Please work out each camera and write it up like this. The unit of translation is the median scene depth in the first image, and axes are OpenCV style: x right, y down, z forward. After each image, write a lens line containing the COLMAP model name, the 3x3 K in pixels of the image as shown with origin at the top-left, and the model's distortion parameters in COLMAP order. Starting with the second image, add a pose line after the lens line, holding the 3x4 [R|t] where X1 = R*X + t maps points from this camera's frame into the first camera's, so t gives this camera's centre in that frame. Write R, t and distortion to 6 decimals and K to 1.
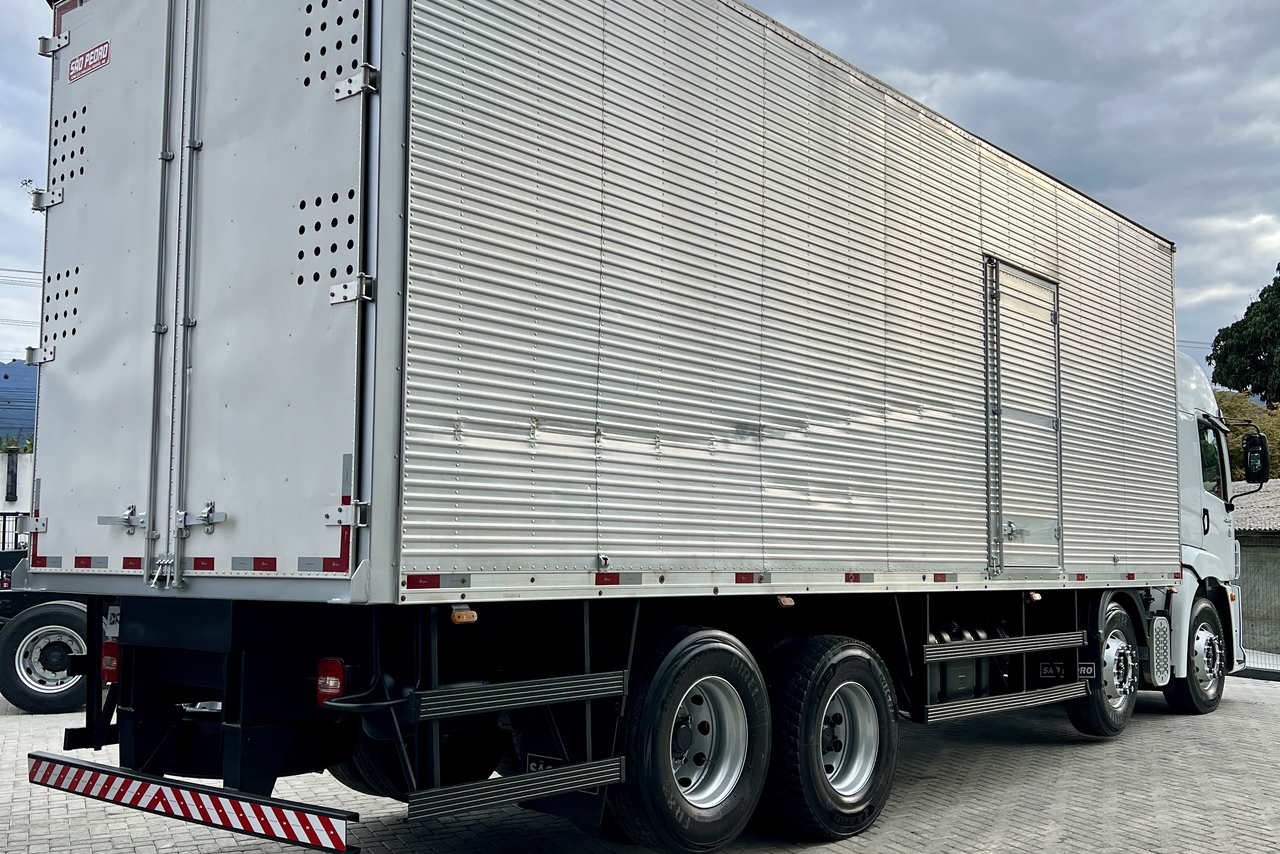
lens RADIAL K [[1255.5, 0, 640.0], [0, 1255.5, 427.0], [0, 0, 1]] dist [0.115922, -0.227832]
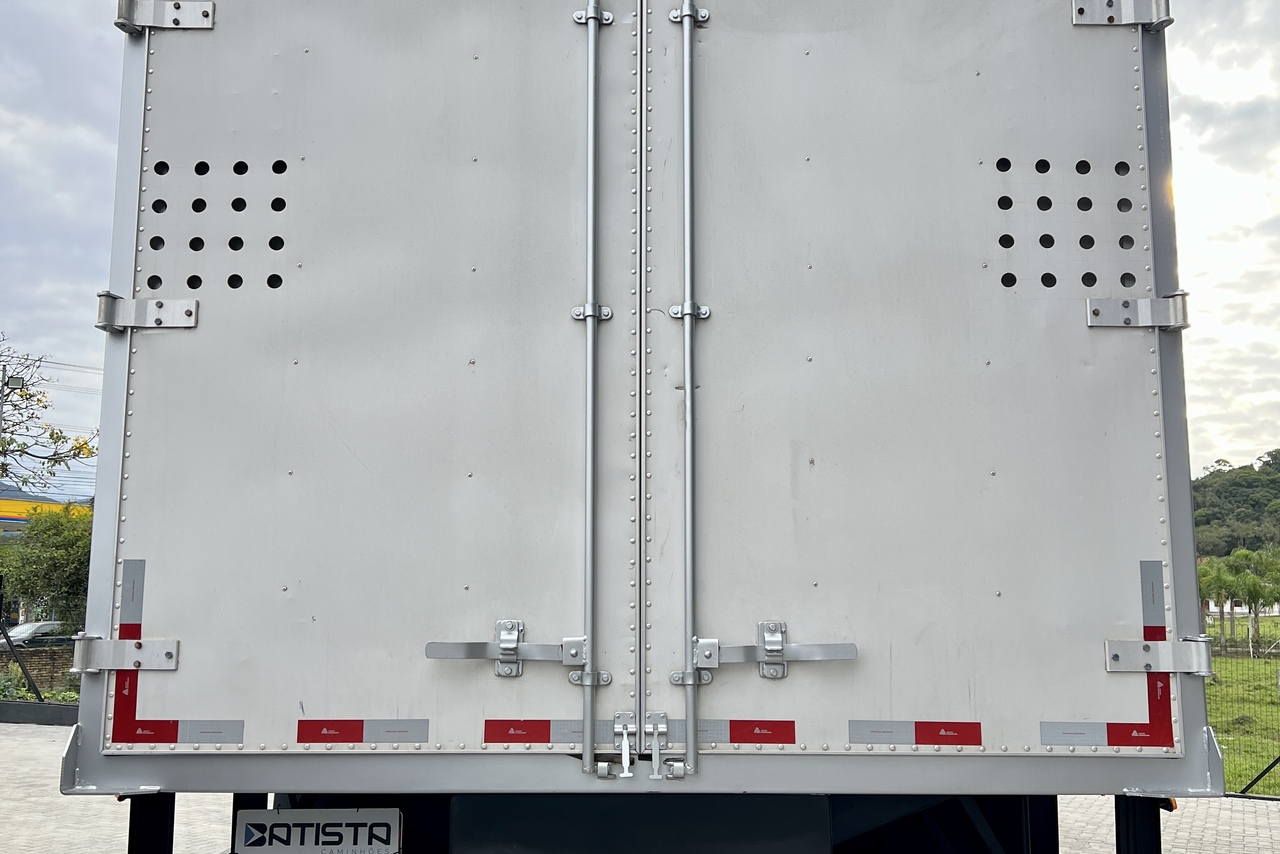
lens RADIAL K [[1429.9, 0, 640.1], [0, 1429.9, 447.6], [0, 0, 1]] dist [0.141761, -0.347933]
pose [[0.770406, 0.109771, 0.628033, -0.818447], [-0.063826, 0.993397, -0.095337, 0.046213], [-0.634351, 0.033364, 0.772325, 0.536337]]
